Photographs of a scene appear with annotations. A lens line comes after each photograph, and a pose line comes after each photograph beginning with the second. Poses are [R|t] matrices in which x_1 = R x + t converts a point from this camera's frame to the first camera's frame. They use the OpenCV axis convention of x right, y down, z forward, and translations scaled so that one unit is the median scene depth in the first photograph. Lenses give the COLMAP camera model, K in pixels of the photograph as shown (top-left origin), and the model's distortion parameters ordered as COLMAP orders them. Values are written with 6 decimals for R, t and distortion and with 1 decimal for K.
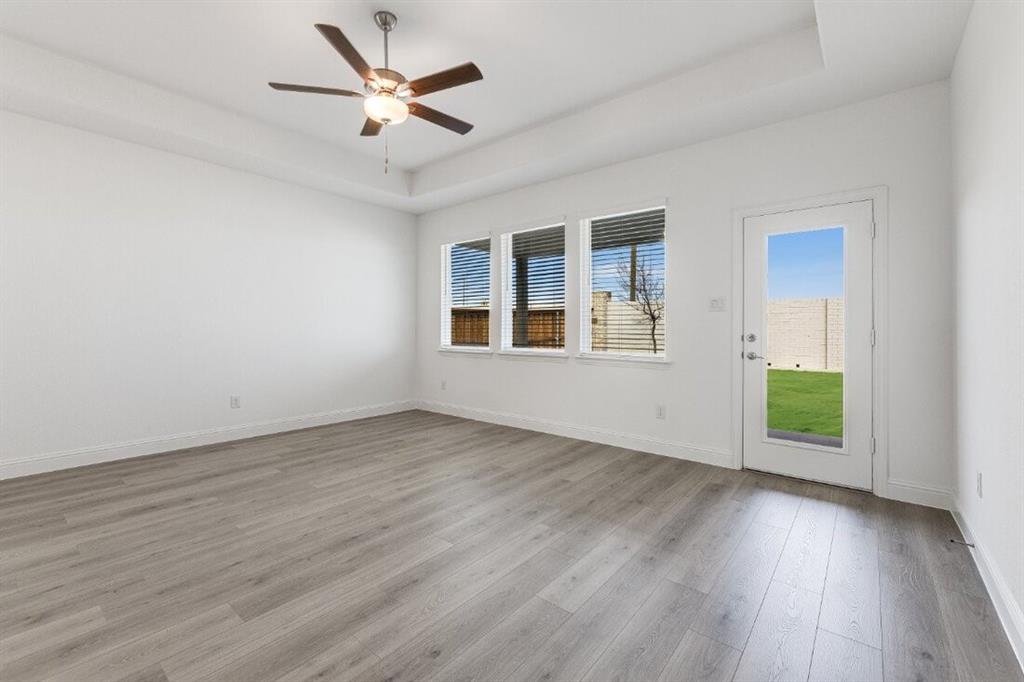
lens RADIAL K [[435.5, 0, 504.2], [0, 435.5, 336.6], [0, 0, 1]] dist [0.005231, -0.000208]
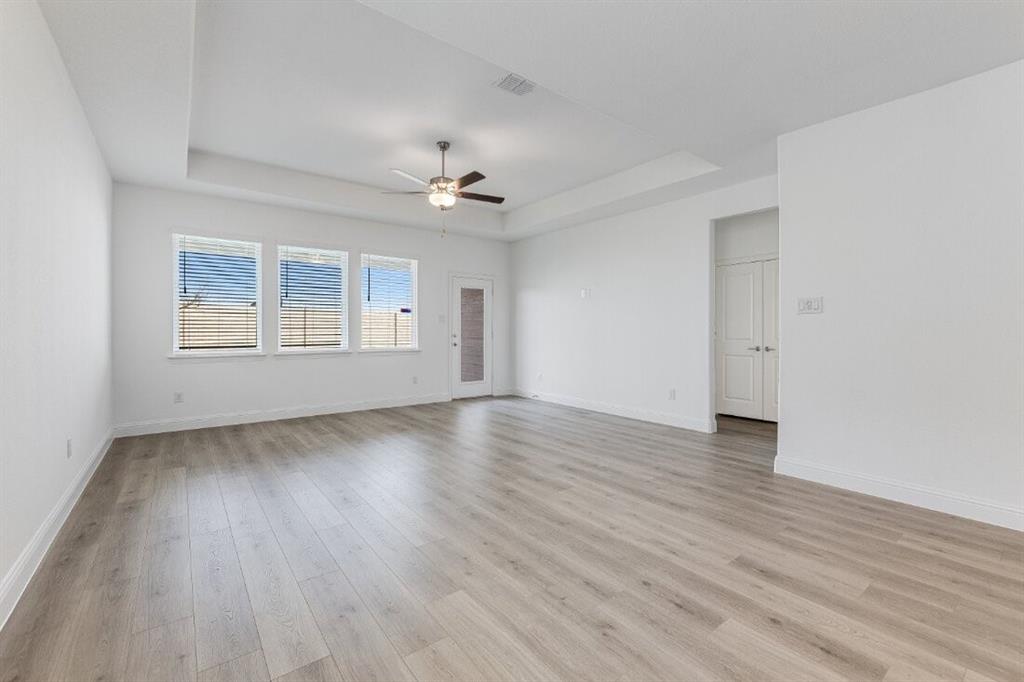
lens RADIAL K [[435.5, 0, 511.1], [0, 435.5, 335.1], [0, 0, 1]] dist [0.005231, -0.000208]
pose [[0.214903, -0.011074, 0.976573, -1.396747], [0.014342, 0.999864, 0.008182, -0.012857], [-0.976530, 0.012247, 0.215032, 0.290874]]
